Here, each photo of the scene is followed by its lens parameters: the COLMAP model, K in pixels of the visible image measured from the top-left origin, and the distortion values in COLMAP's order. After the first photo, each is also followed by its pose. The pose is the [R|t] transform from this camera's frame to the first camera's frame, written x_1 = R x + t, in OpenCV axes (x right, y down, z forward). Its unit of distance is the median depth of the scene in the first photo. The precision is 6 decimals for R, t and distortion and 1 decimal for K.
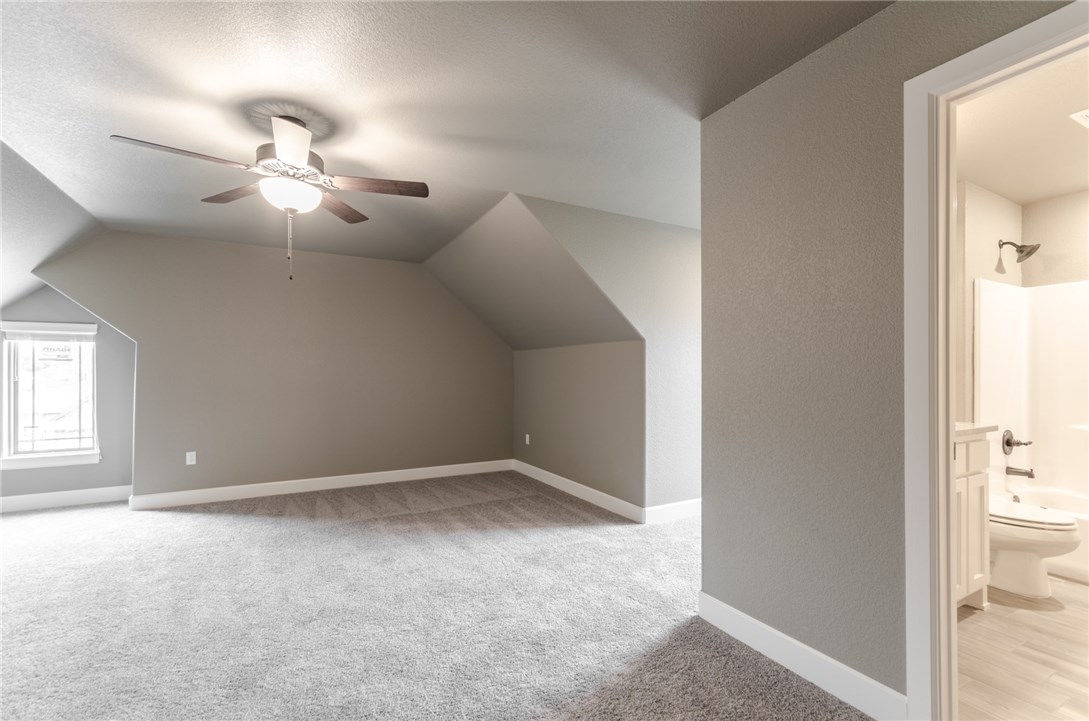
lens RADIAL K [[493.0, 0, 539.3], [0, 493.0, 363.4], [0, 0, 1]] dist [0.008382, -0.001242]
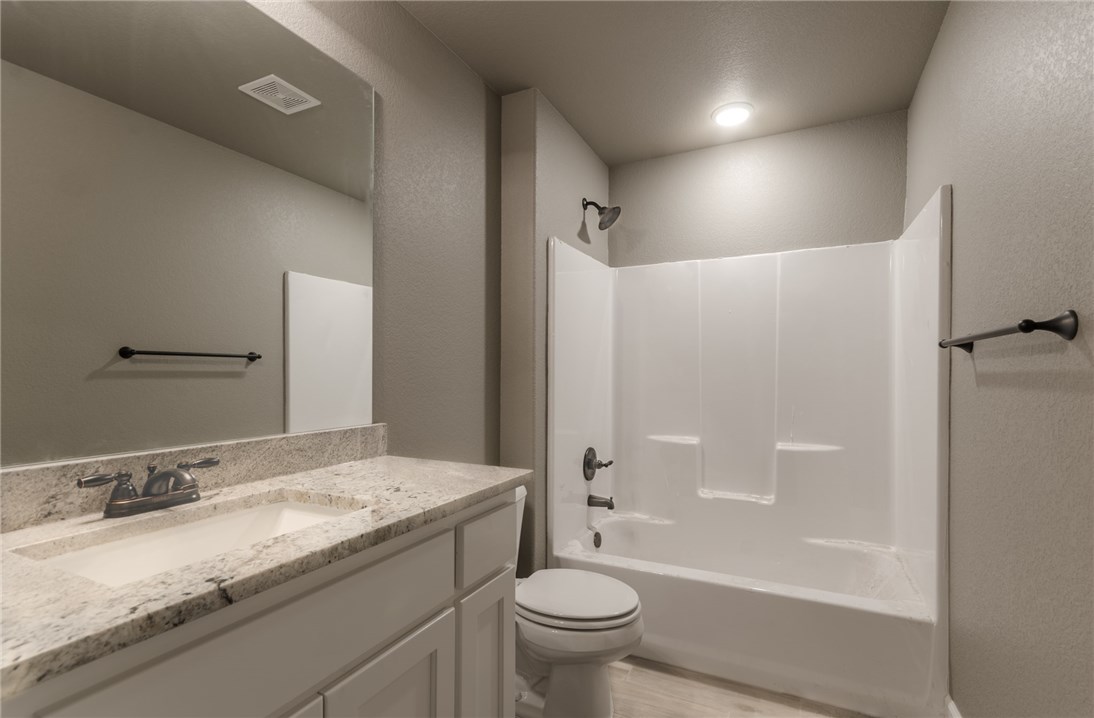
lens RADIAL K [[495.3, 0, 551.5], [0, 495.3, 360.9], [0, 0, 1]] dist [0.008382, -0.001242]
pose [[0.833242, 0.012225, 0.552774, 0.473731], [-0.008812, 0.999922, -0.008831, 0.007644], [-0.552839, 0.002487, 0.833285, 0.398619]]
